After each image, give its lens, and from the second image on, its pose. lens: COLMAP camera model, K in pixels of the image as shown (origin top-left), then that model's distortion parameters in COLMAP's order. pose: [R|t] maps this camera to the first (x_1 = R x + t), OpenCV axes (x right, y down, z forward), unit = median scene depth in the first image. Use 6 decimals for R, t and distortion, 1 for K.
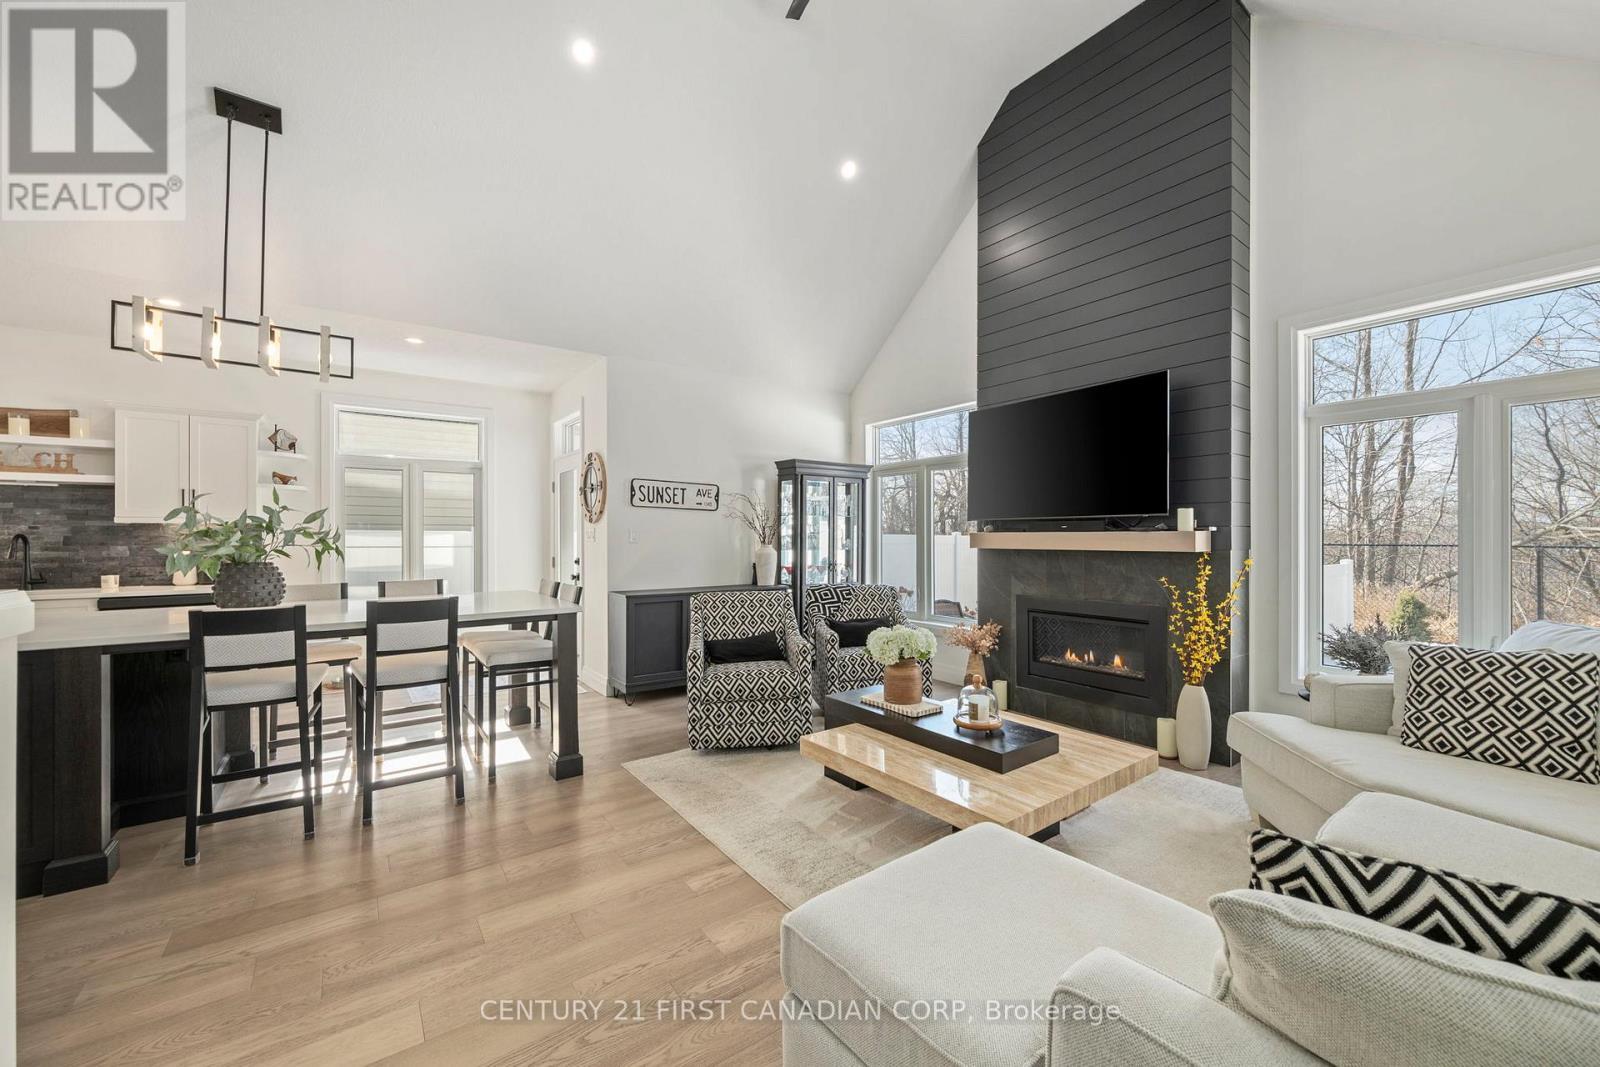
lens RADIAL K [[626.0, 0, 805.7], [0, 626.0, 536.6], [0, 0, 1]] dist [-0.001830, -0.000203]
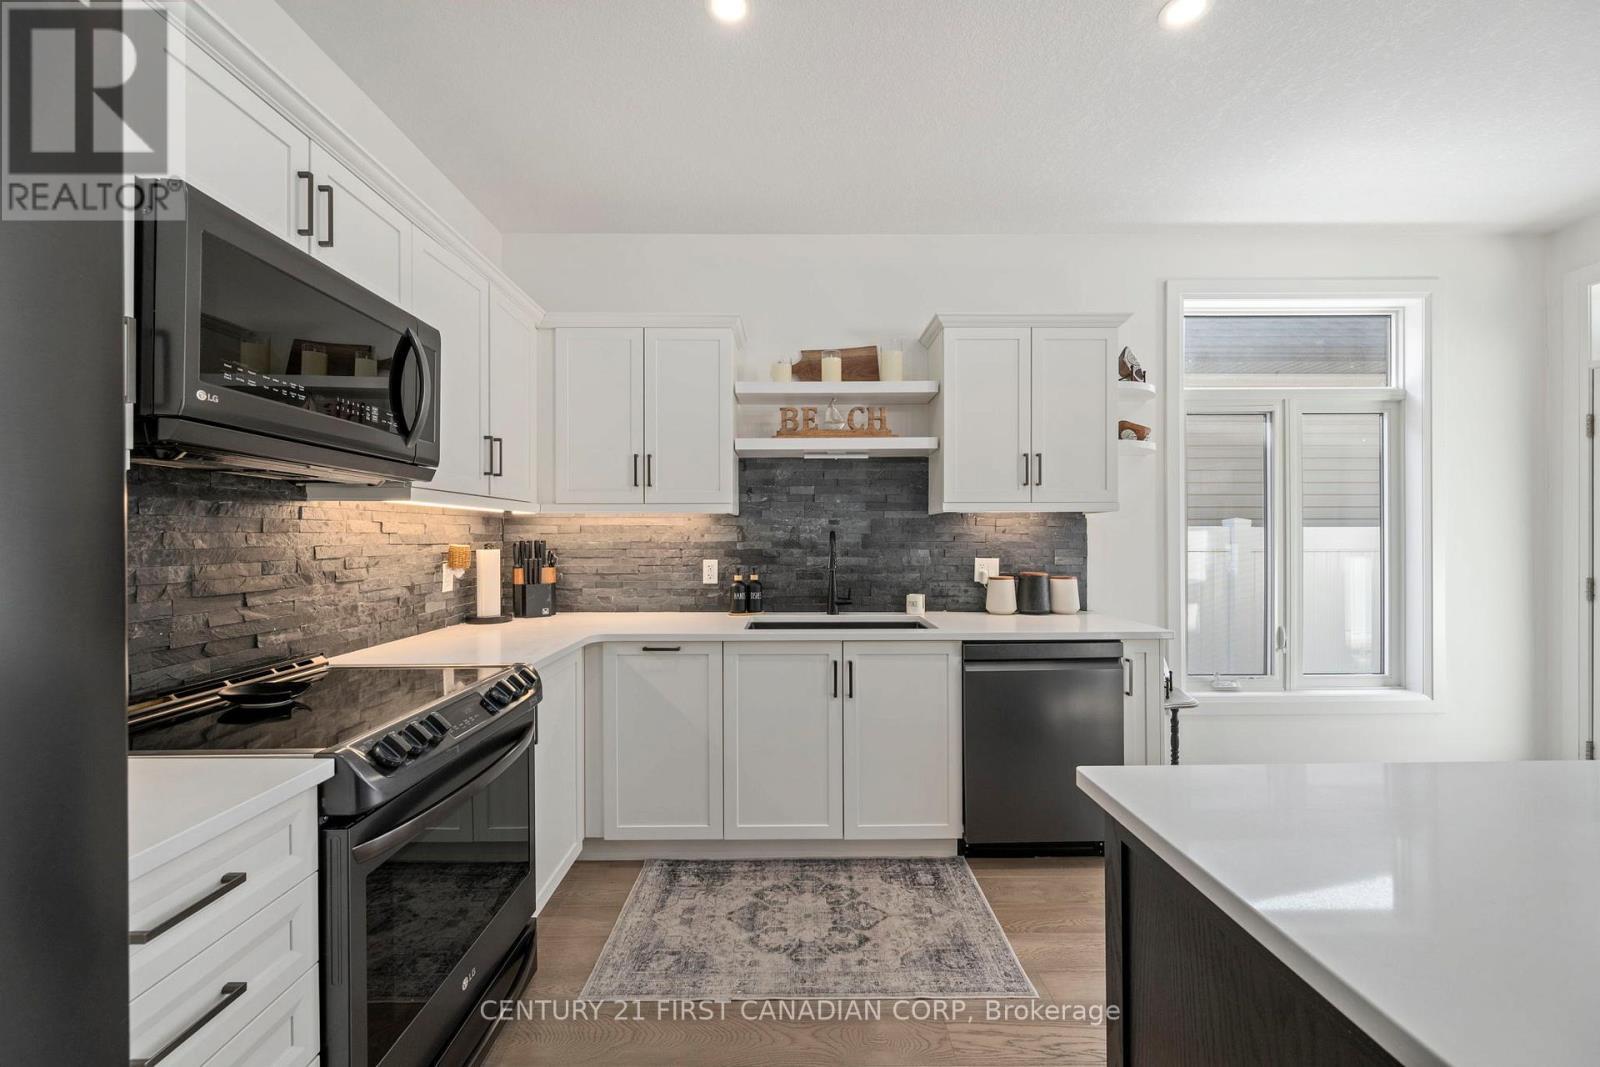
lens RADIAL K [[626.0, 0, 796.6], [0, 626.0, 541.3], [0, 0, 1]] dist [-0.001830, -0.000203]
pose [[0.814672, 0.000118, -0.579922, -0.854487], [0.001899, 0.999994, 0.002871, 0.004860], [0.579919, -0.003441, 0.814667, 0.405974]]
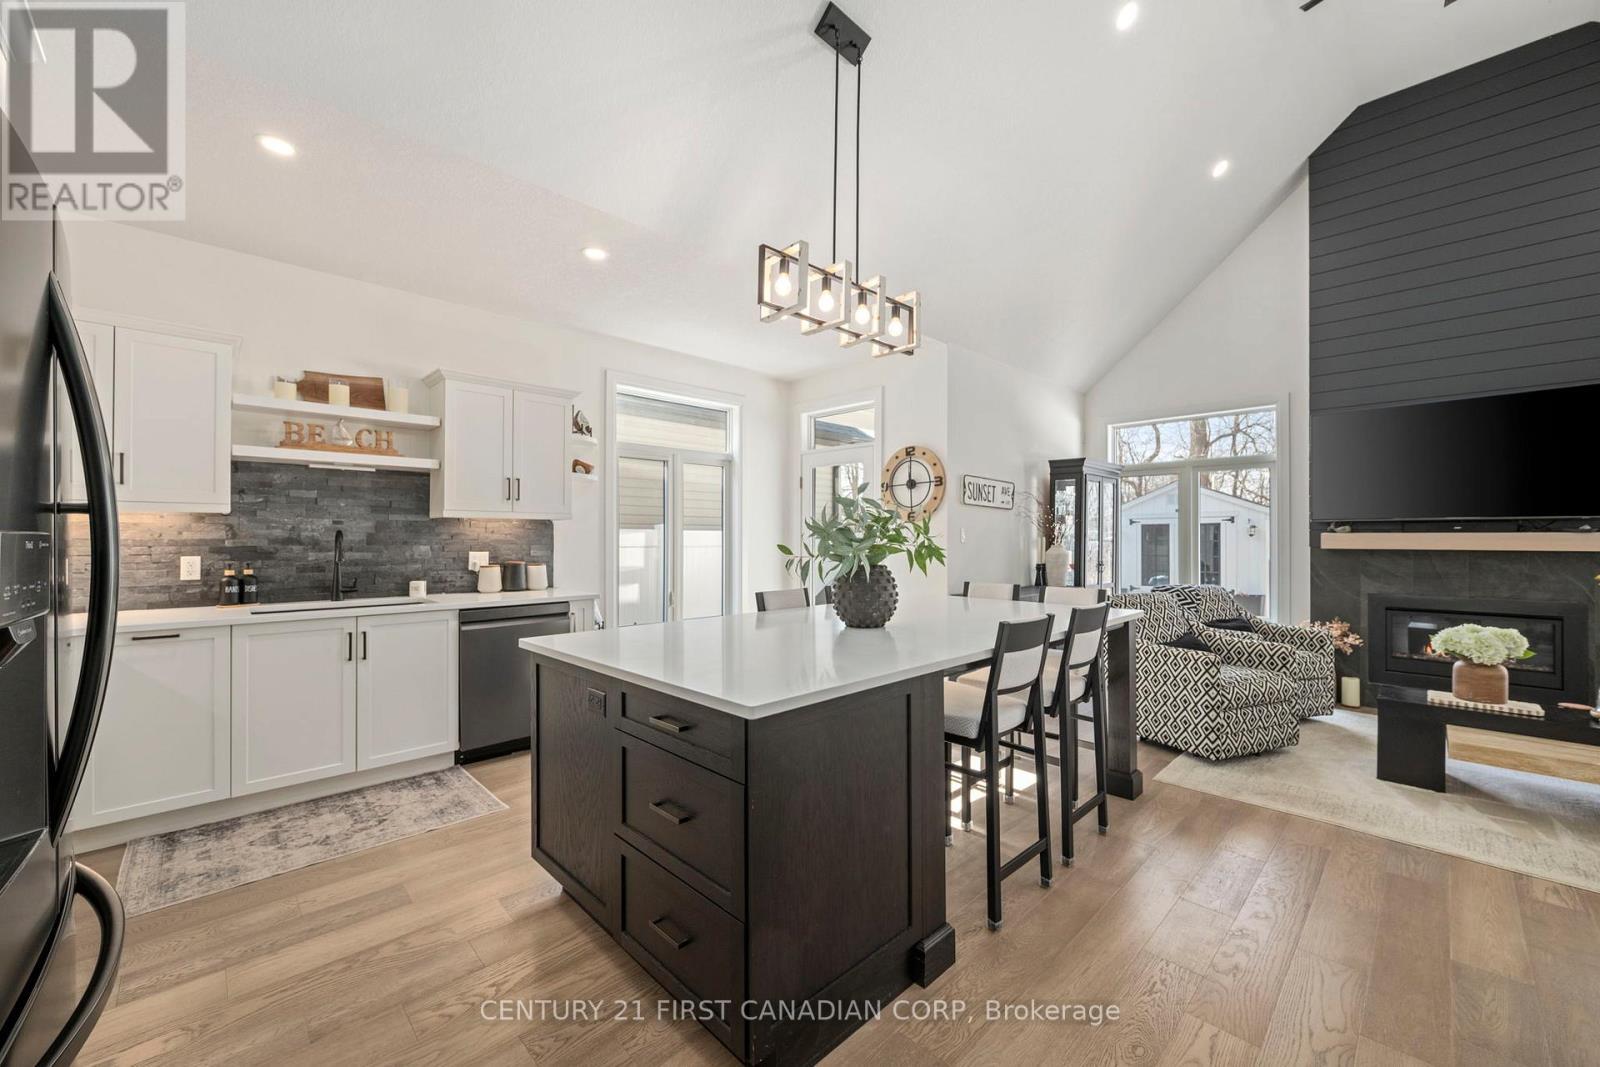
lens RADIAL K [[626.0, 0, 799.6], [0, 626.0, 534.8], [0, 0, 1]] dist [-0.001830, -0.000203]
pose [[0.989557, 0.003442, 0.144098, -0.752026], [-0.002813, 0.999986, -0.004566, 0.003636], [-0.144112, 0.004113, 0.989553, 0.117406]]
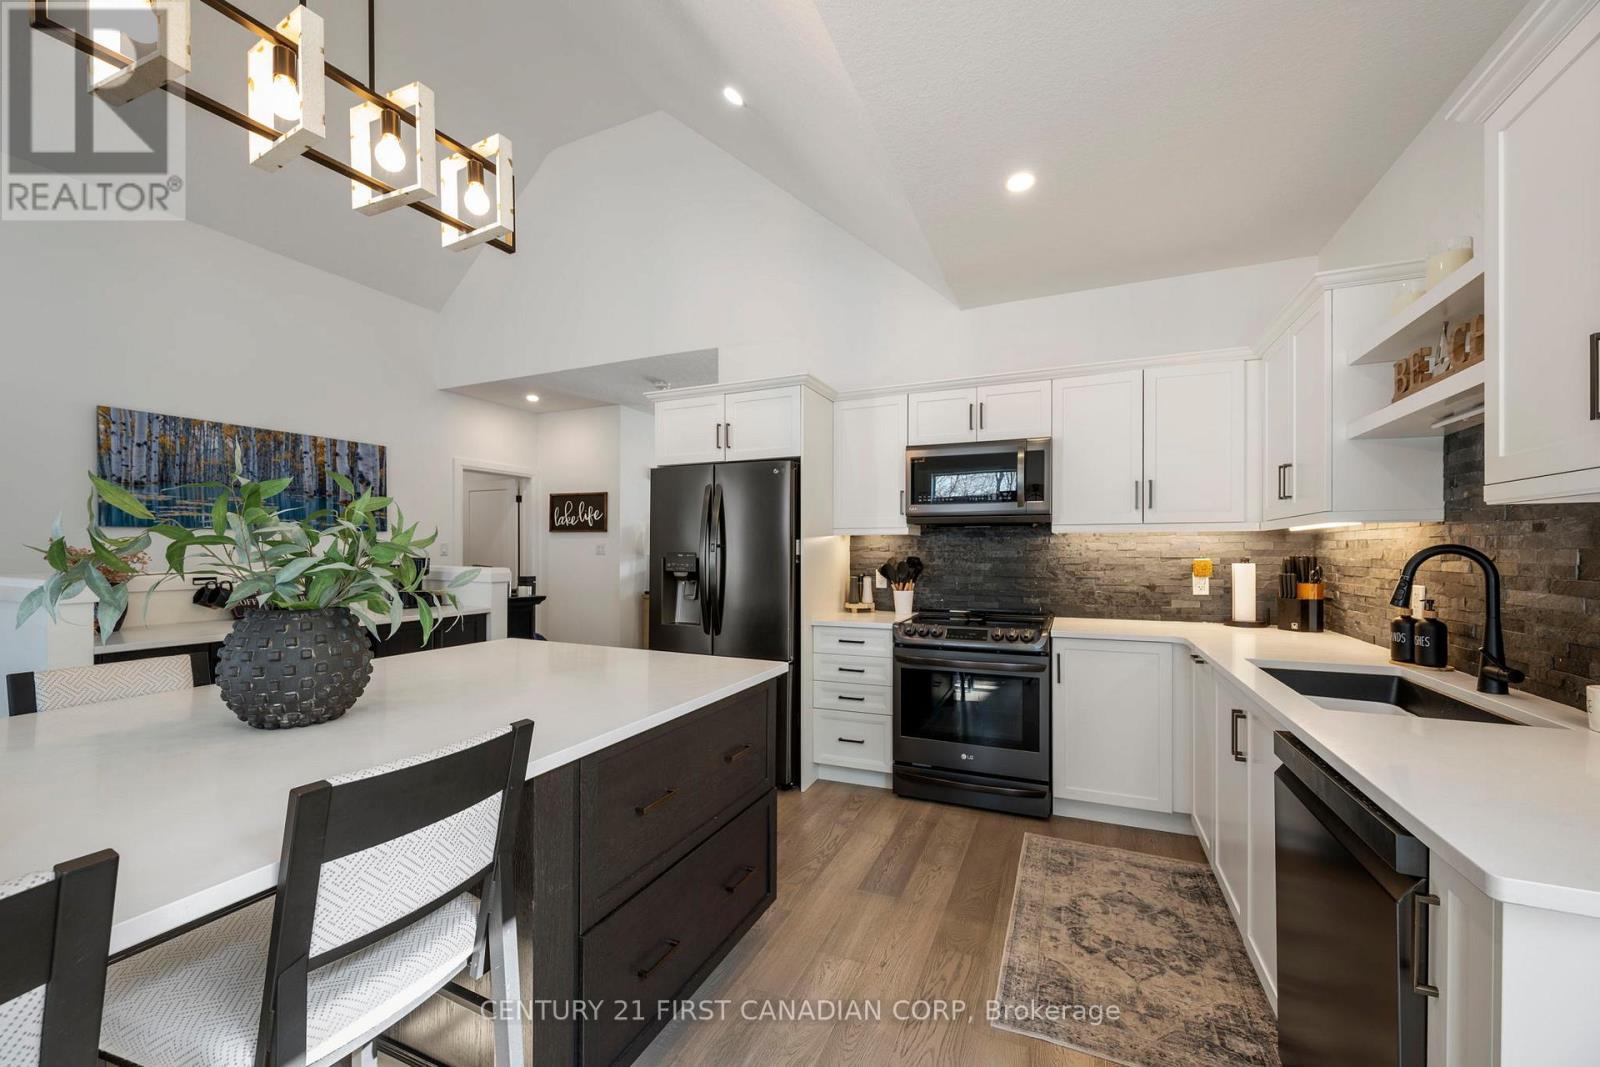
lens RADIAL K [[626.0, 0, 809.1], [0, 626.0, 547.3], [0, 0, 1]] dist [-0.001830, -0.000203]
pose [[-0.852438, -0.003628, -0.522816, -0.665918], [-0.003019, 0.999993, -0.002017, -0.001275], [0.522820, -0.000141, -0.852443, 1.060884]]
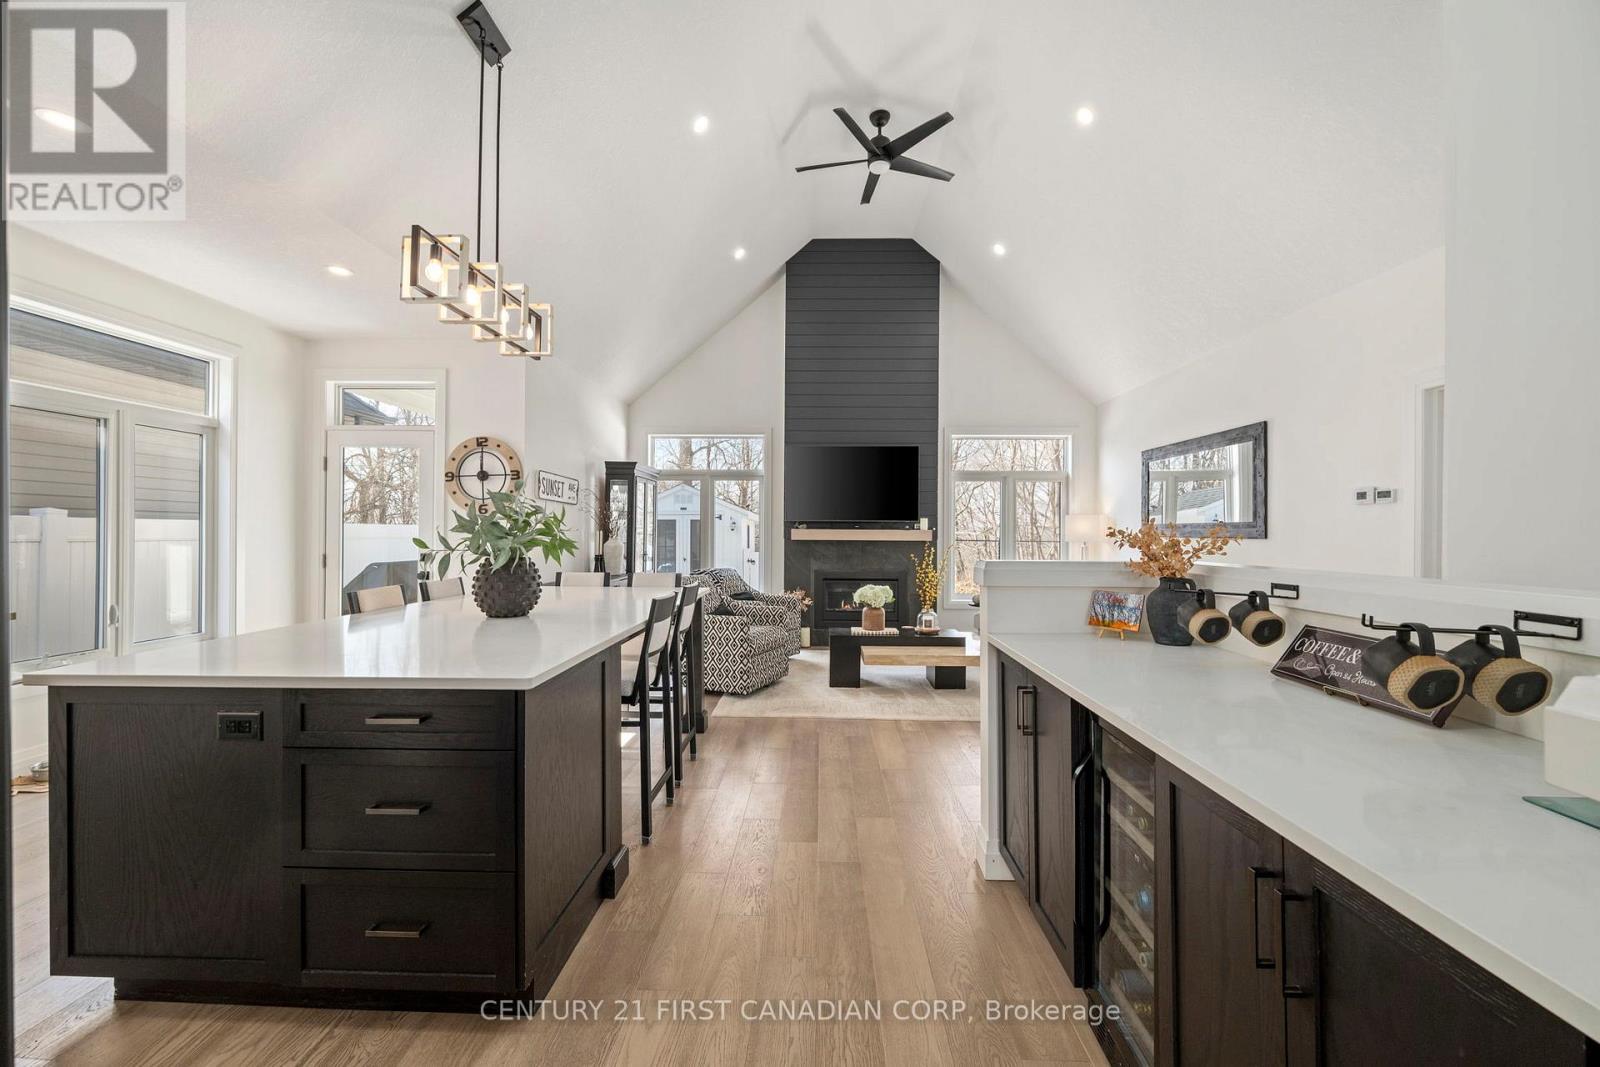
lens RADIAL K [[626.0, 0, 801.5], [0, 626.0, 531.8], [0, 0, 1]] dist [-0.001830, -0.000203]
pose [[0.612209, 0.006468, 0.790670, -0.913133], [-0.007888, 0.999967, -0.002072, 0.003079], [-0.790657, -0.004969, 0.612240, 0.086929]]
